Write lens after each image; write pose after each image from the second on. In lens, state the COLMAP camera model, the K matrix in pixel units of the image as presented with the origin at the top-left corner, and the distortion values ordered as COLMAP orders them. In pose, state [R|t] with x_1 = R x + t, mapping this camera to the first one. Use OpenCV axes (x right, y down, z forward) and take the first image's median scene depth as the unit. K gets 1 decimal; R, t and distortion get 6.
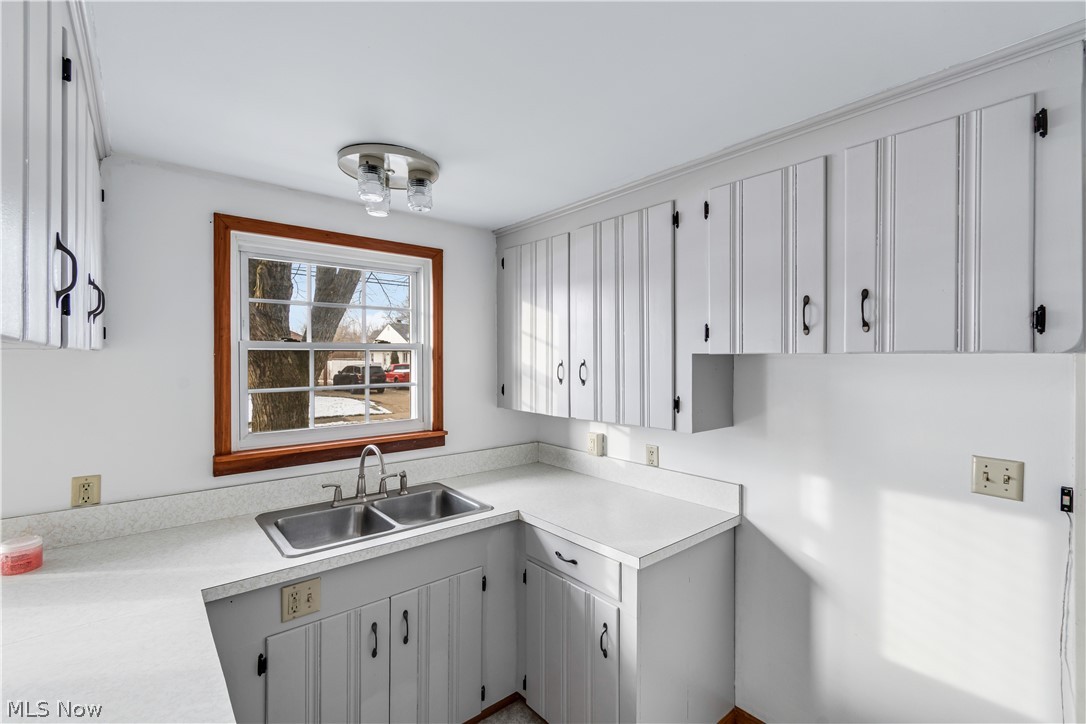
lens RADIAL K [[480.7, 0, 554.1], [0, 480.7, 356.8], [0, 0, 1]] dist [0.004676, -0.002970]
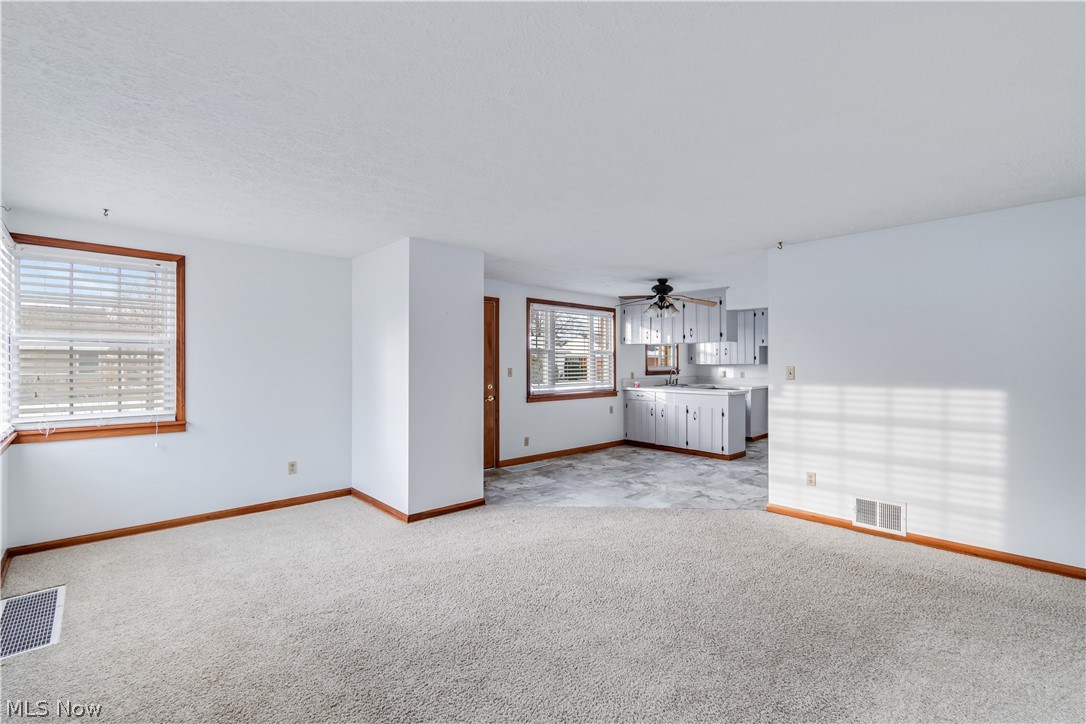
lens RADIAL K [[480.7, 0, 552.0], [0, 480.7, 359.3], [0, 0, 1]] dist [0.004676, -0.002970]
pose [[0.998125, -0.000630, 0.061210, -1.786641], [0.000849, 0.999993, -0.003550, 0.124339], [-0.061207, 0.003596, 0.998119, -3.121426]]
